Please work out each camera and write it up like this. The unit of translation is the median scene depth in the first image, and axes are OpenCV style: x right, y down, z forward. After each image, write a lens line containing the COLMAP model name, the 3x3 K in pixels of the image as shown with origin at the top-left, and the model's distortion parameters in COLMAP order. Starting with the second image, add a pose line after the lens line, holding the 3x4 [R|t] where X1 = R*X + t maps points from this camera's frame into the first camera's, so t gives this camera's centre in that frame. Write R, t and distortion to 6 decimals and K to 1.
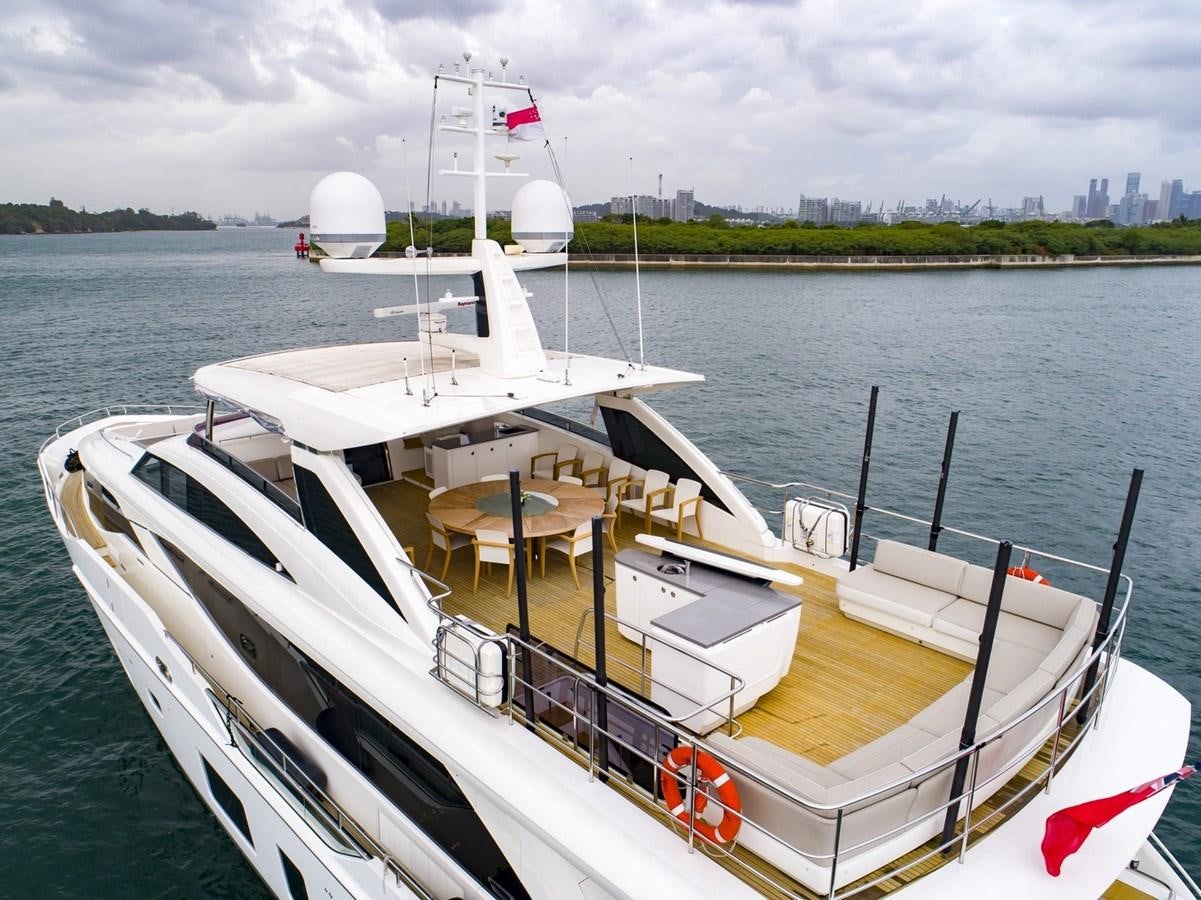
lens RADIAL K [[890.3, 0, 594.0], [0, 890.3, 454.9], [0, 0, 1]] dist [-0.007327, 0.002491]
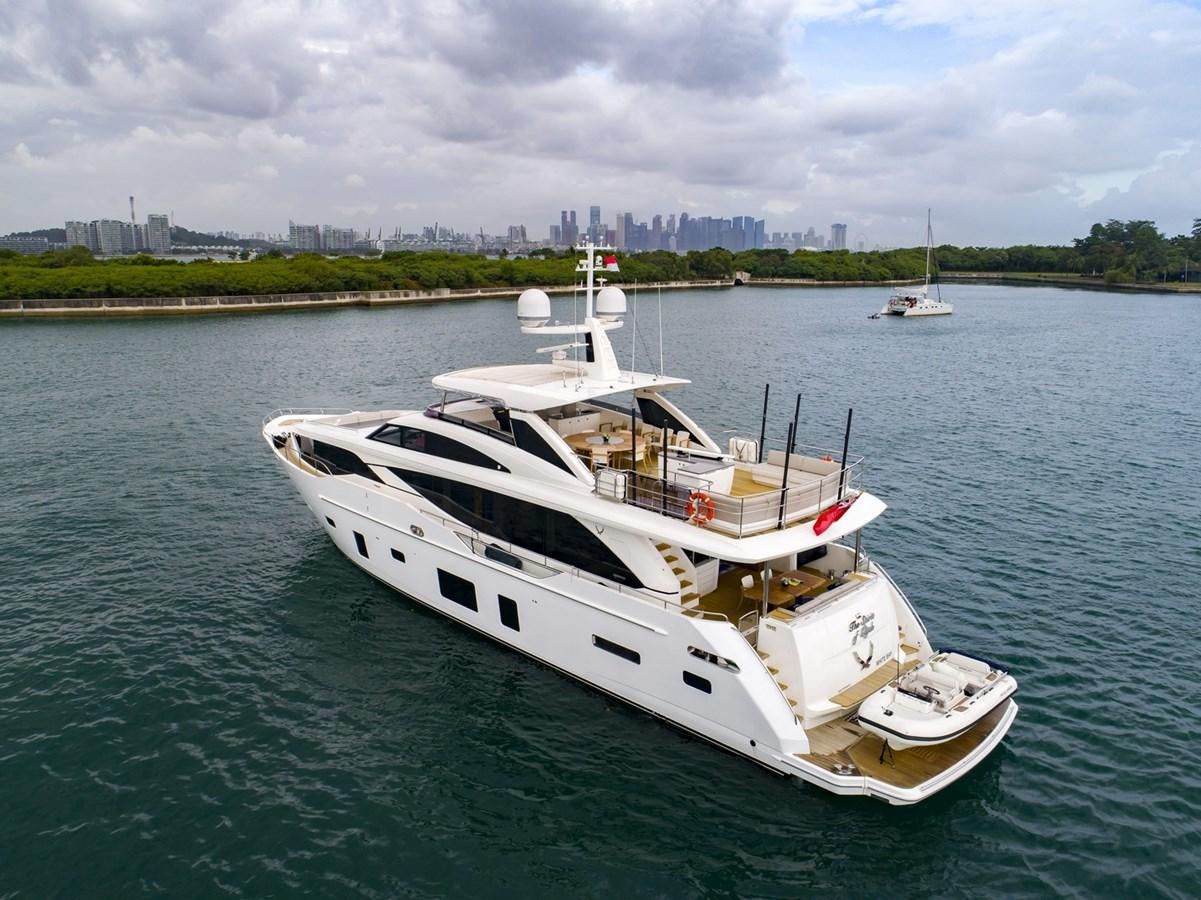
lens RADIAL K [[890.3, 0, 594.0], [0, 890.3, 454.9], [0, 0, 1]] dist [-0.007327, 0.002491]
pose [[0.998796, -0.004045, 0.048892, -0.220172], [0.005416, 0.999595, -0.027927, 0.152016], [-0.048759, 0.028158, 0.998414, -1.144897]]
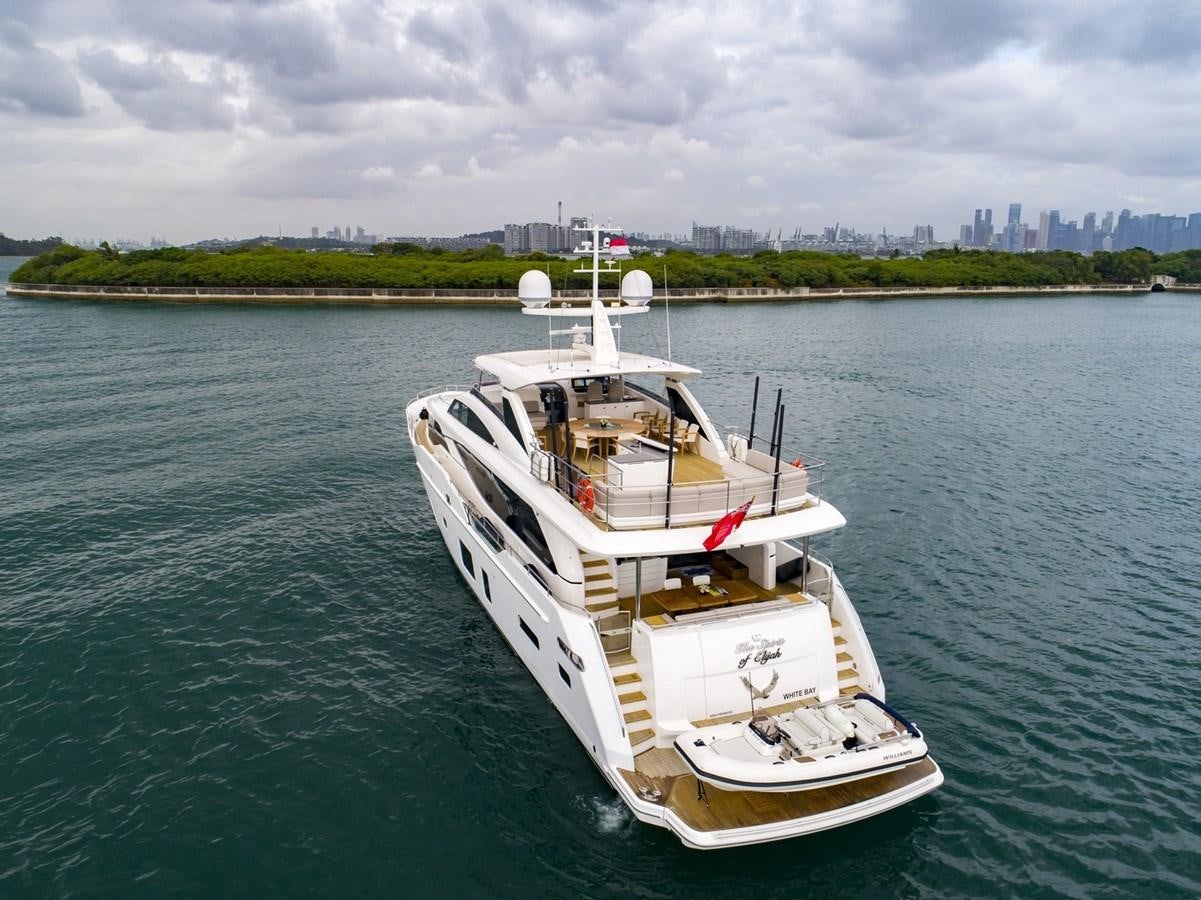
lens RADIAL K [[890.3, 0, 594.0], [0, 890.3, 454.9], [0, 0, 1]] dist [-0.007327, 0.002491]
pose [[0.932328, 0.084026, -0.351716, 0.644131], [-0.093041, 0.995624, -0.008774, 0.145025], [0.349440, 0.040904, 0.936066, -0.974866]]
